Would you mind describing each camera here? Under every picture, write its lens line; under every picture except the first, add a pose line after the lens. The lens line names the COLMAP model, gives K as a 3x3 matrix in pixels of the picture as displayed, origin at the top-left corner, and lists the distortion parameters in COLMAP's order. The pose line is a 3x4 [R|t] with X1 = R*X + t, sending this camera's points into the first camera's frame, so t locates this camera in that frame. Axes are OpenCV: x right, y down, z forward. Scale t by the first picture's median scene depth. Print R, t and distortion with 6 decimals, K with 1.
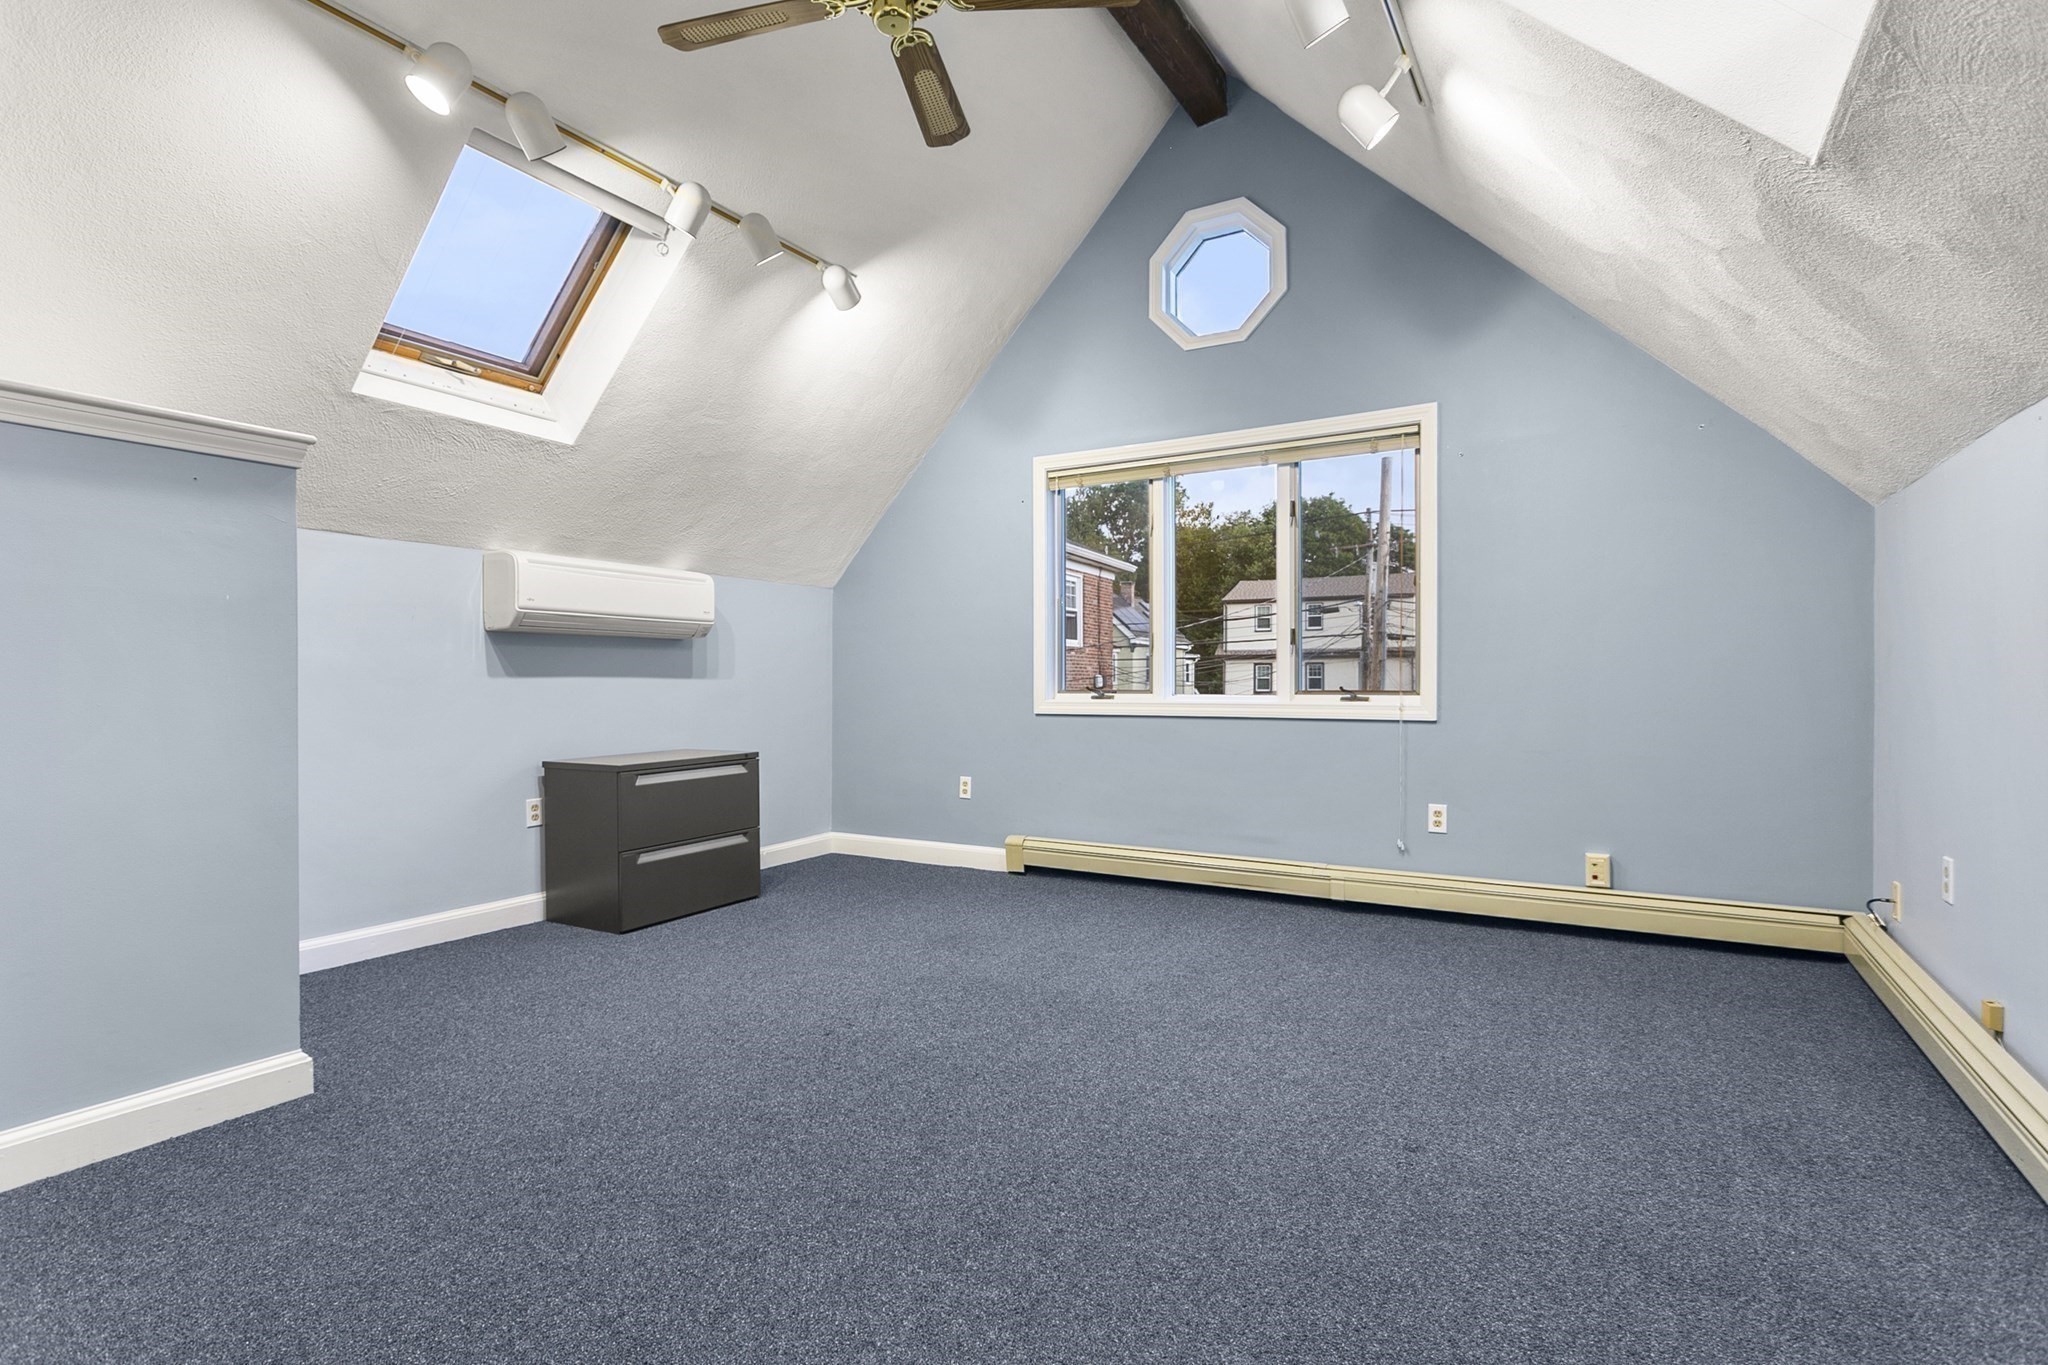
lens RADIAL K [[977.2, 0, 1016.8], [0, 977.2, 683.3], [0, 0, 1]] dist [0.003748, 0.001010]
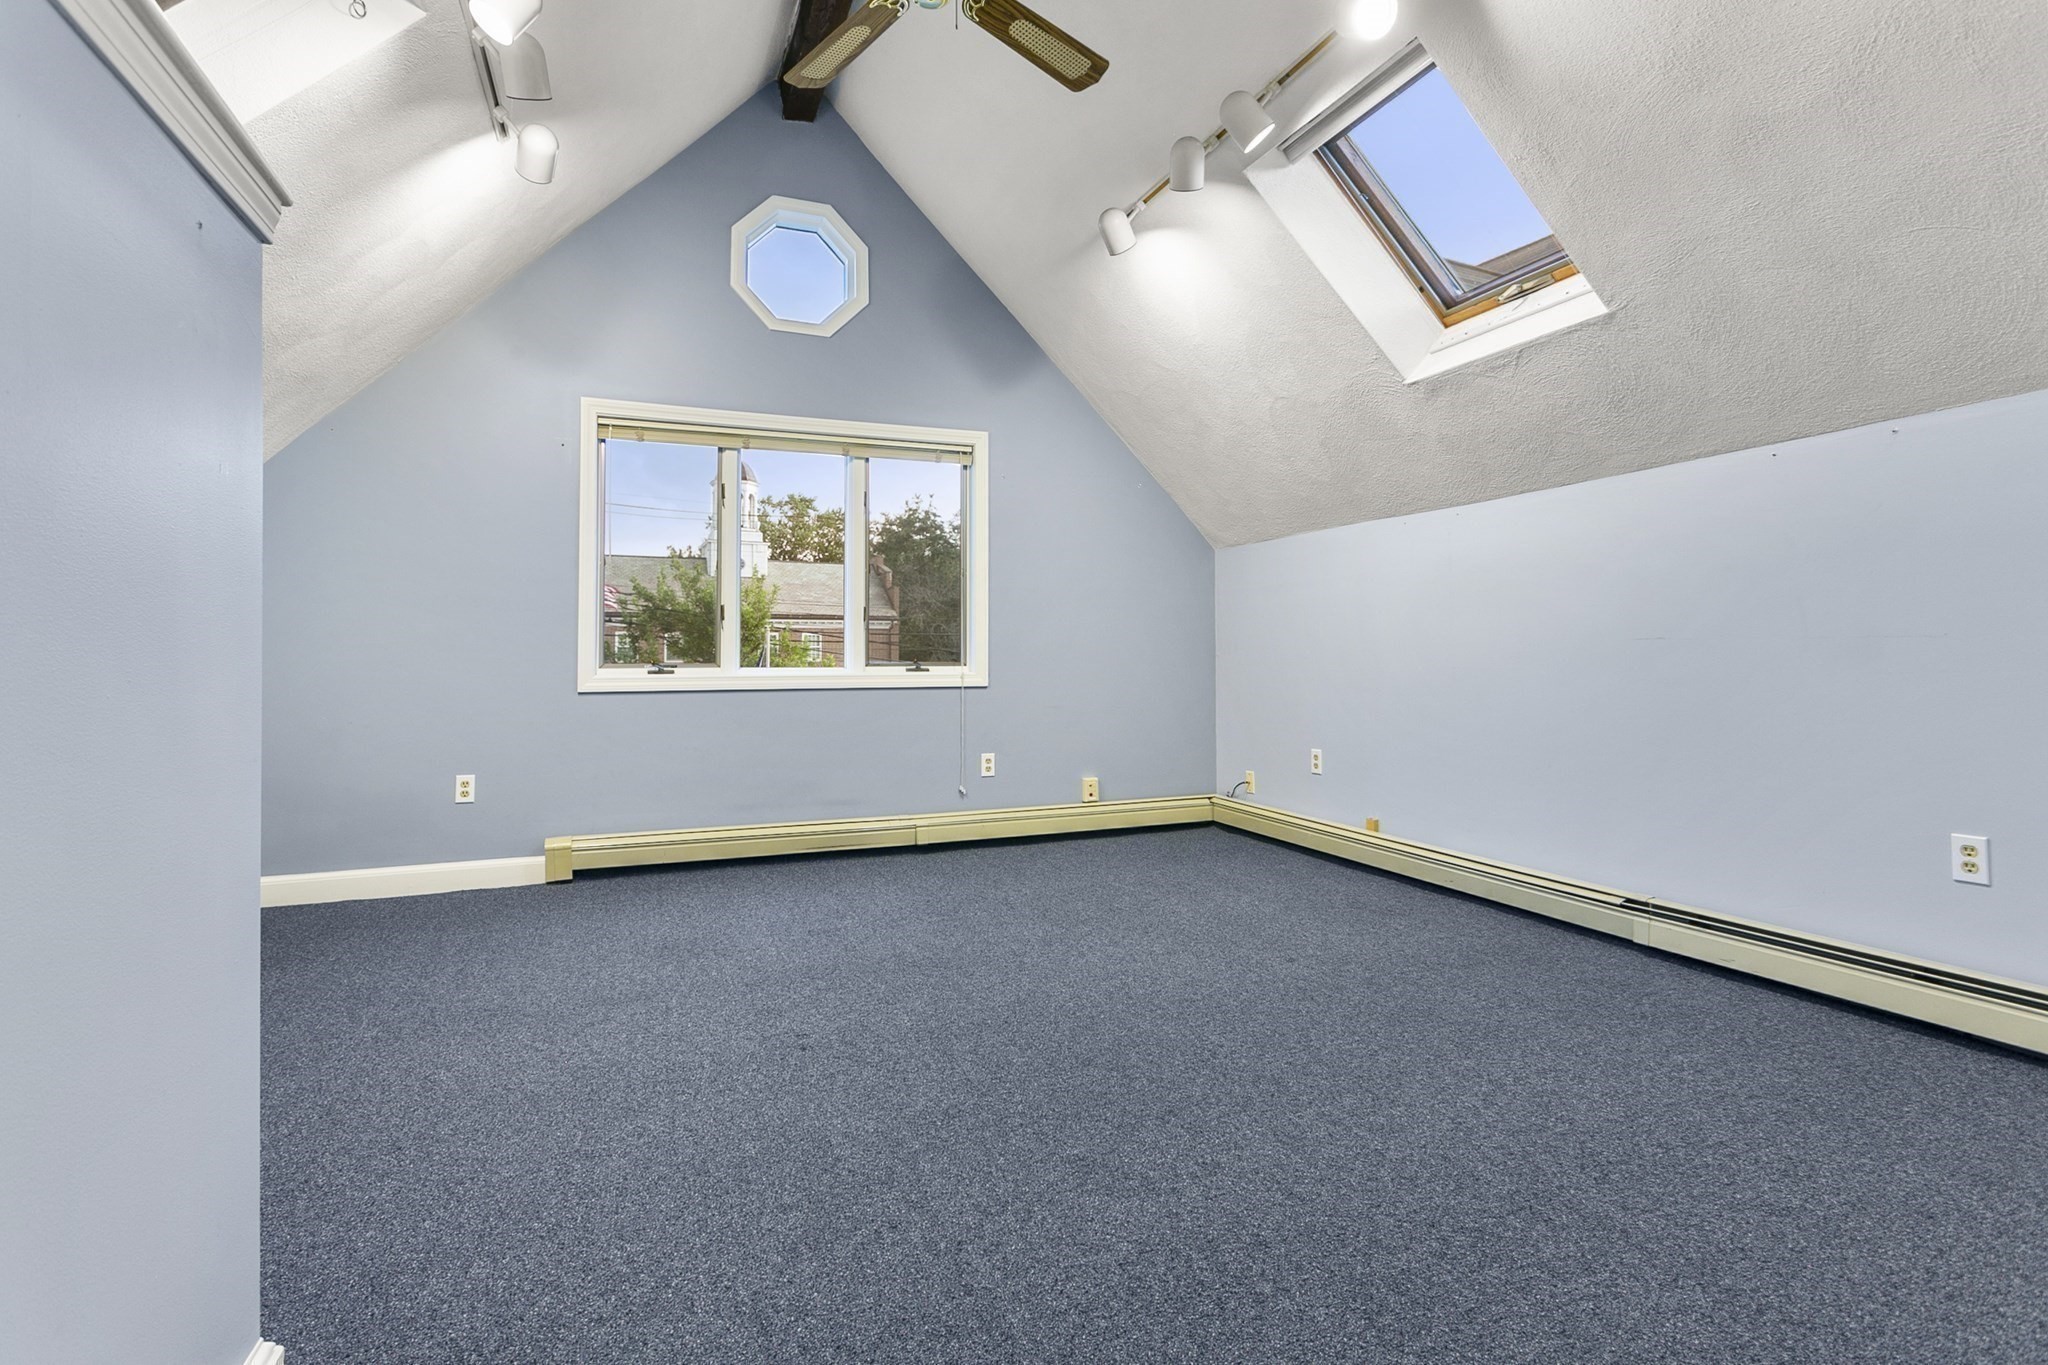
lens RADIAL K [[983.2, 0, 1020.9], [0, 983.2, 628.9], [0, 0, 1]] dist [-0.001500, 0.000587]
pose [[0.605778, 0.024461, 0.795258, -0.542612], [0.004145, 0.999417, -0.033899, 0.008065], [-0.795623, 0.023831, 0.605323, 0.206183]]
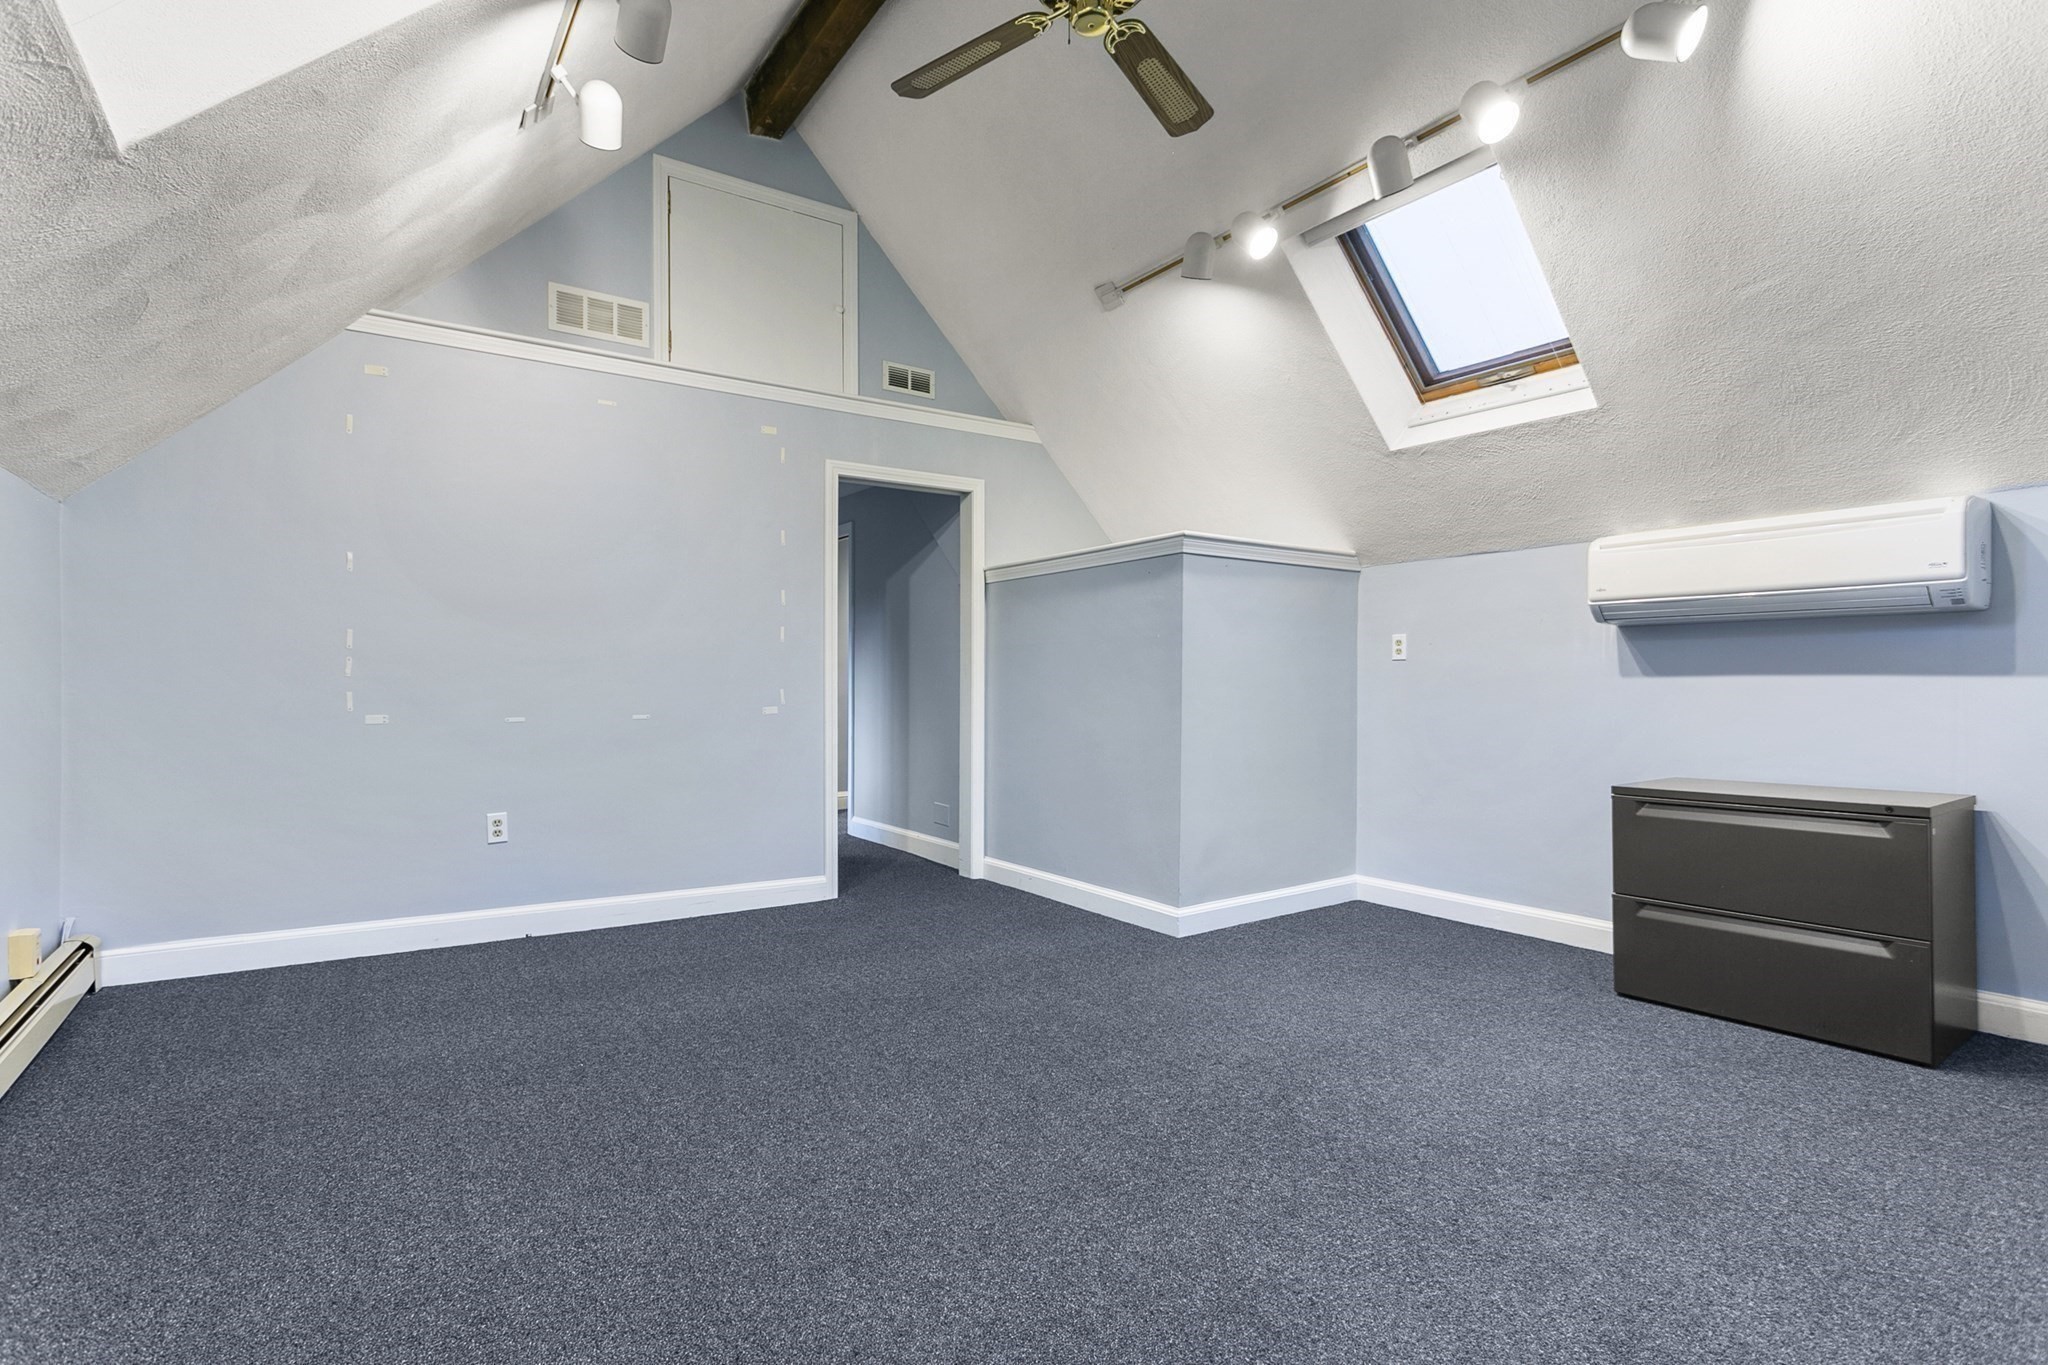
lens RADIAL K [[971.2, 0, 1020.1], [0, 971.2, 674.4], [0, 0, 1]] dist [0.001798, 0.002393]
pose [[-0.400227, -0.001674, -0.916414, 0.512794], [0.002869, 0.999991, -0.003079, -0.006985], [0.916411, -0.003861, -0.400219, 0.840444]]
